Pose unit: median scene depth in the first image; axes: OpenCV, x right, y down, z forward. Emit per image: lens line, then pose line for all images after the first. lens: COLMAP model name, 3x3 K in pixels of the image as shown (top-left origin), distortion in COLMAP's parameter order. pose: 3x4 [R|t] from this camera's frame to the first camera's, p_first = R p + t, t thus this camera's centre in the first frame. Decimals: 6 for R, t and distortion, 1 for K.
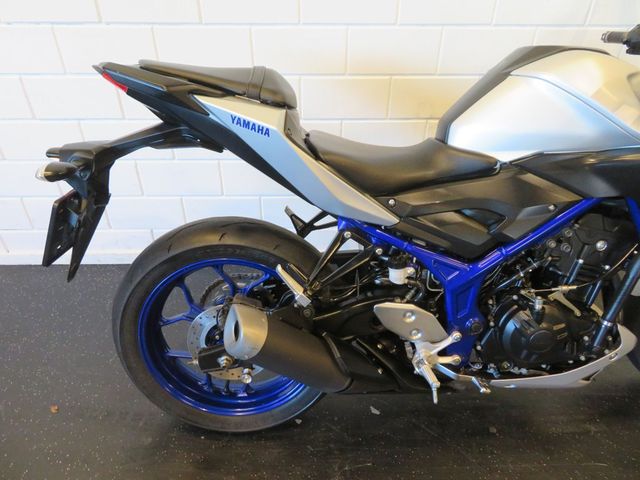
lens RADIAL K [[458.0, 0, 320.0], [0, 458.0, 240.0], [0, 0, 1]] dist [-0.007181, 0.000716]
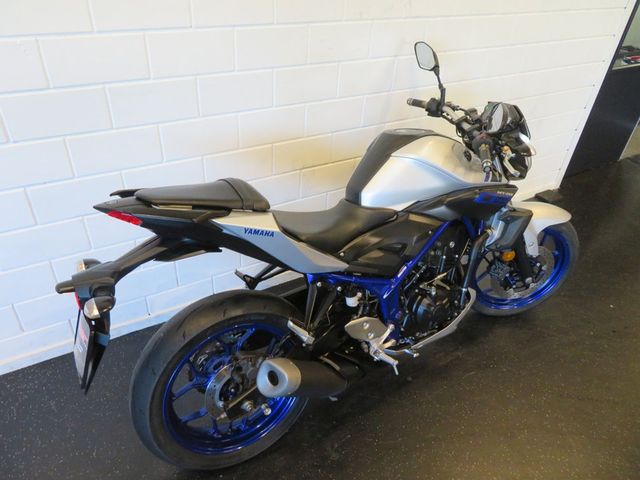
lens RADIAL K [[458.0, 0, 320.0], [0, 458.0, 240.0], [0, 0, 1]] dist [-0.007181, 0.000716]
pose [[0.868562, -0.246028, 0.430197, -0.483488], [0.238344, 0.968460, 0.072644, -0.232569], [-0.434501, 0.039439, 0.899807, -0.255909]]
